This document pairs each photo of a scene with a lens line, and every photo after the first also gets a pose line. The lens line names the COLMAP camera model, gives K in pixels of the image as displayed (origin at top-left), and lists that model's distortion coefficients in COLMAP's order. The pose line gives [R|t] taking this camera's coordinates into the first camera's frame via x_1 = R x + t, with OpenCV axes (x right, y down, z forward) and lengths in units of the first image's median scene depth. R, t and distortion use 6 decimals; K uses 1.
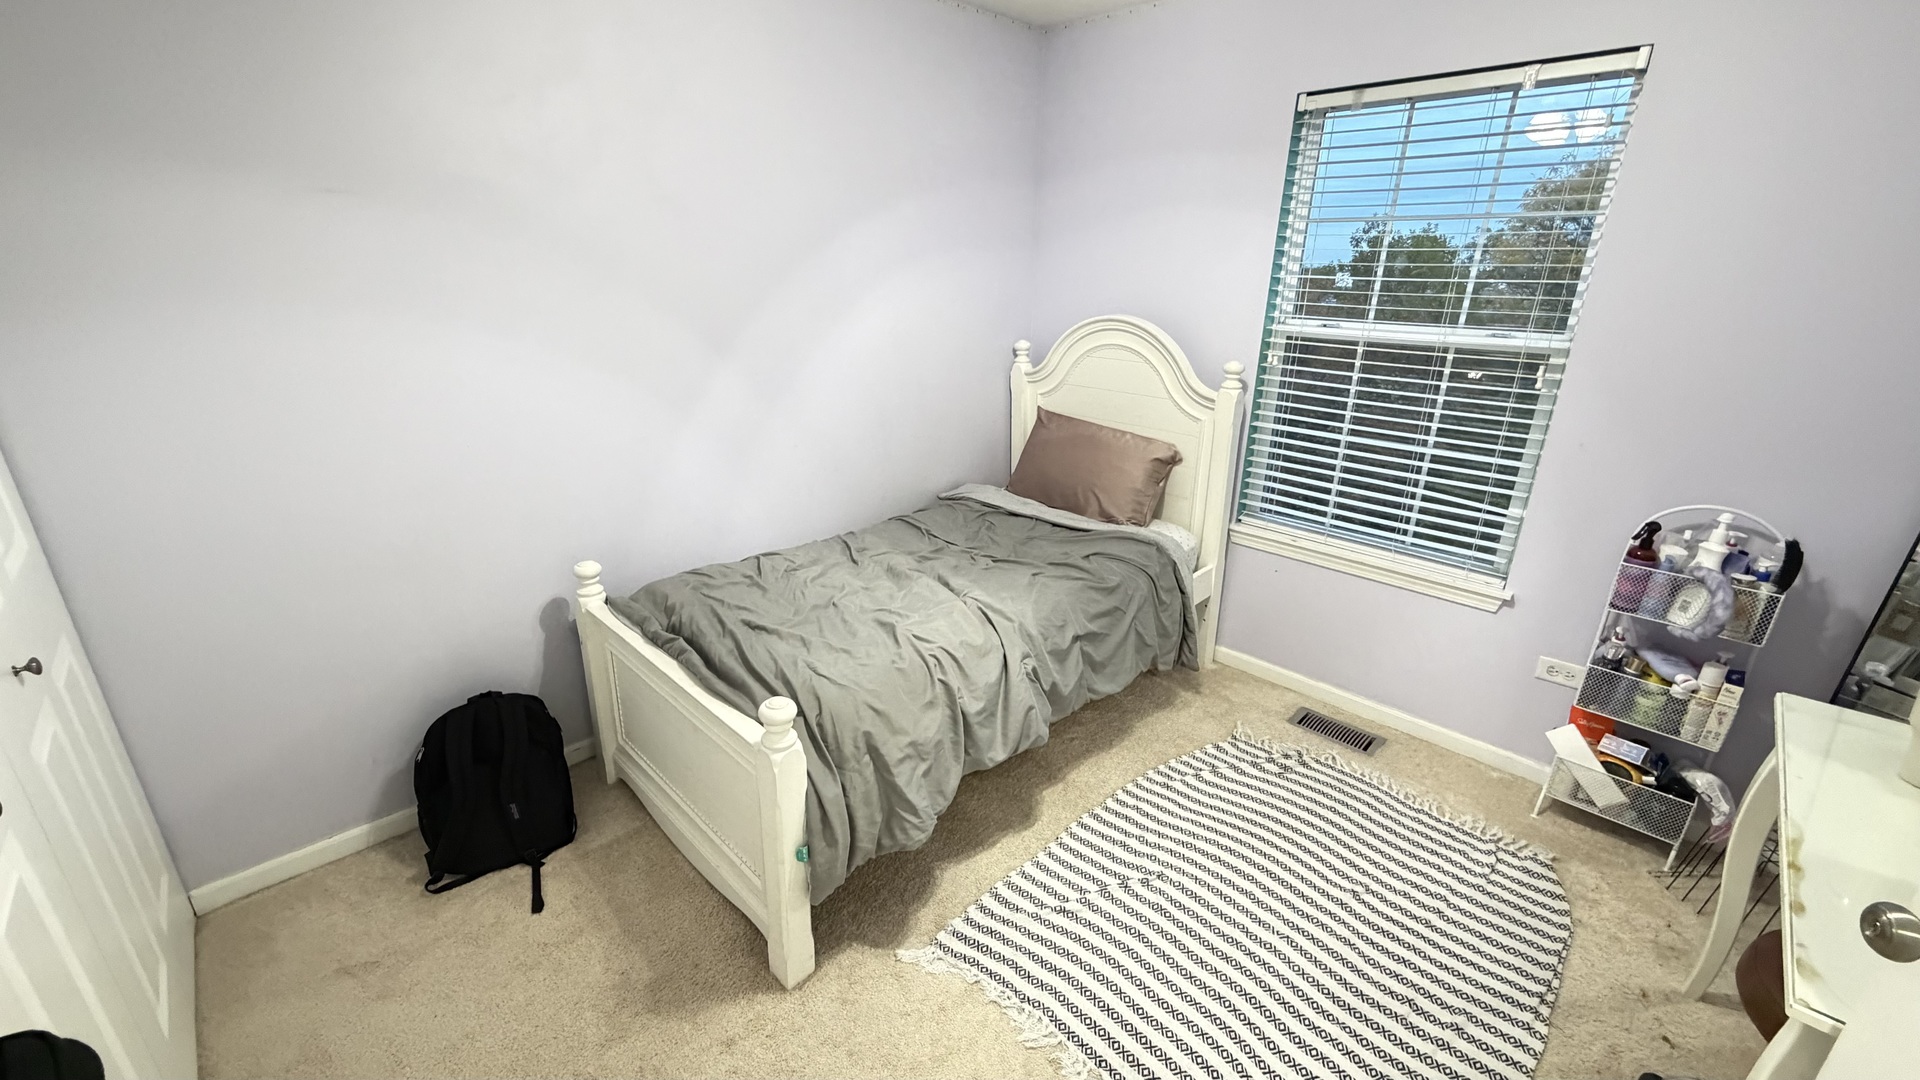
lens RADIAL K [[766.0, 0, 955.0], [0, 766.0, 545.1], [0, 0, 1]] dist [0.001639, 0.000096]
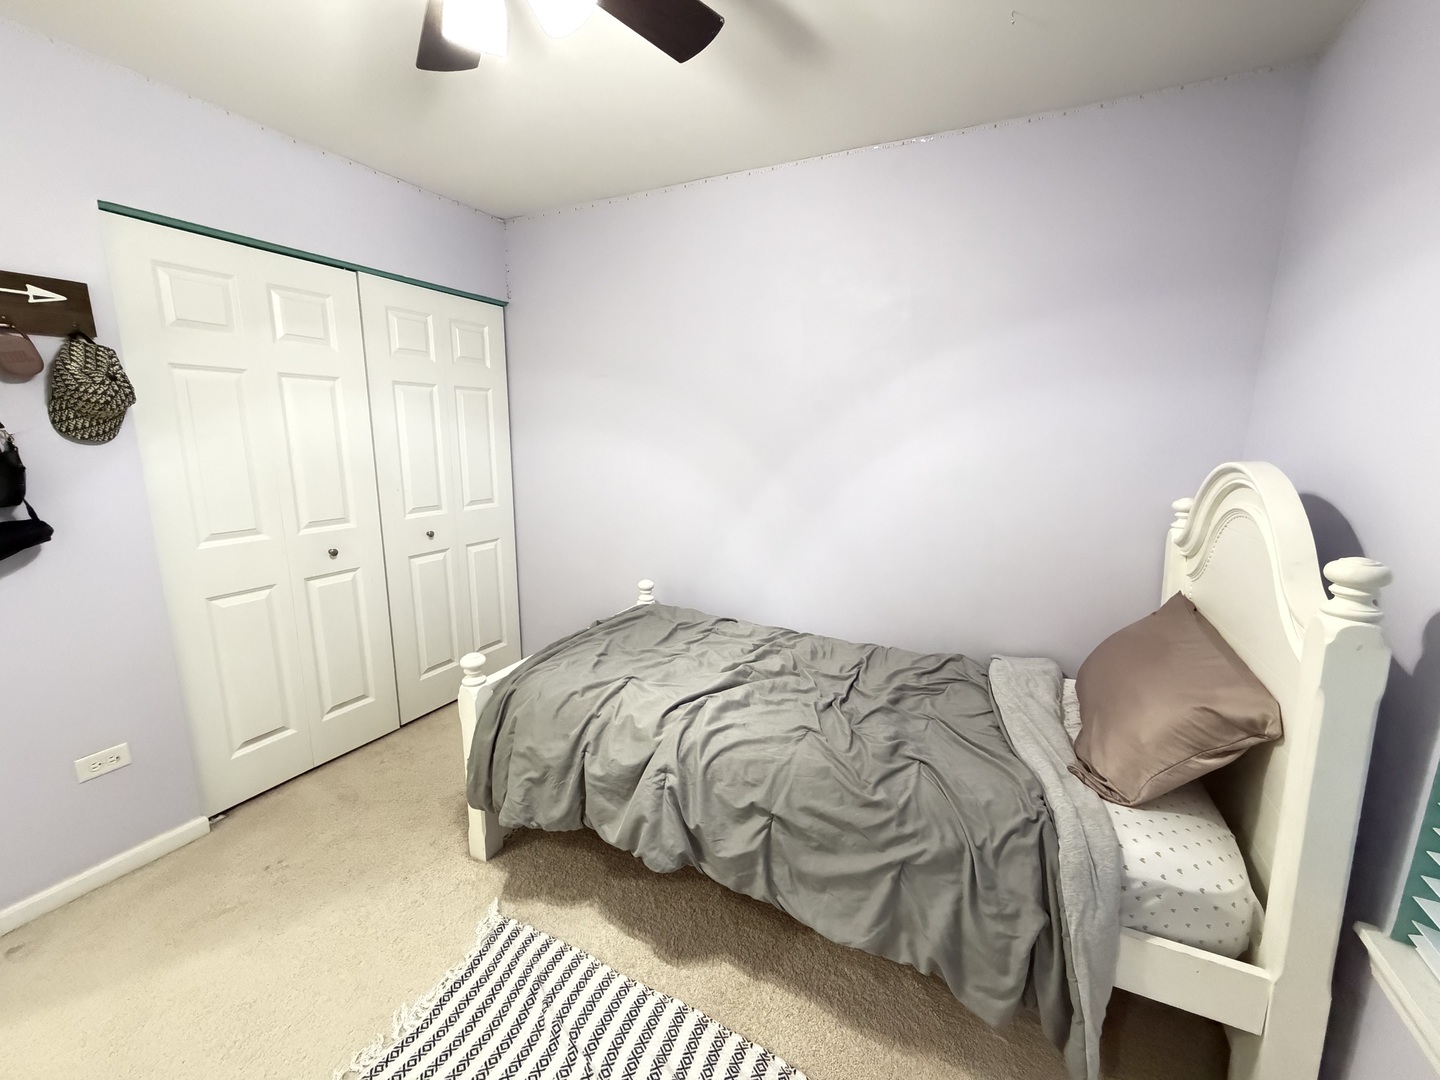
lens RADIAL K [[576.0, 0, 722.1], [0, 576.0, 549.0], [0, 0, 1]] dist [0.002651, -0.000119]
pose [[0.313570, 0.178335, -0.932669, 0.645121], [-0.335655, 0.939612, 0.066813, -0.162987], [0.888262, 0.292105, 0.354493, 0.629161]]
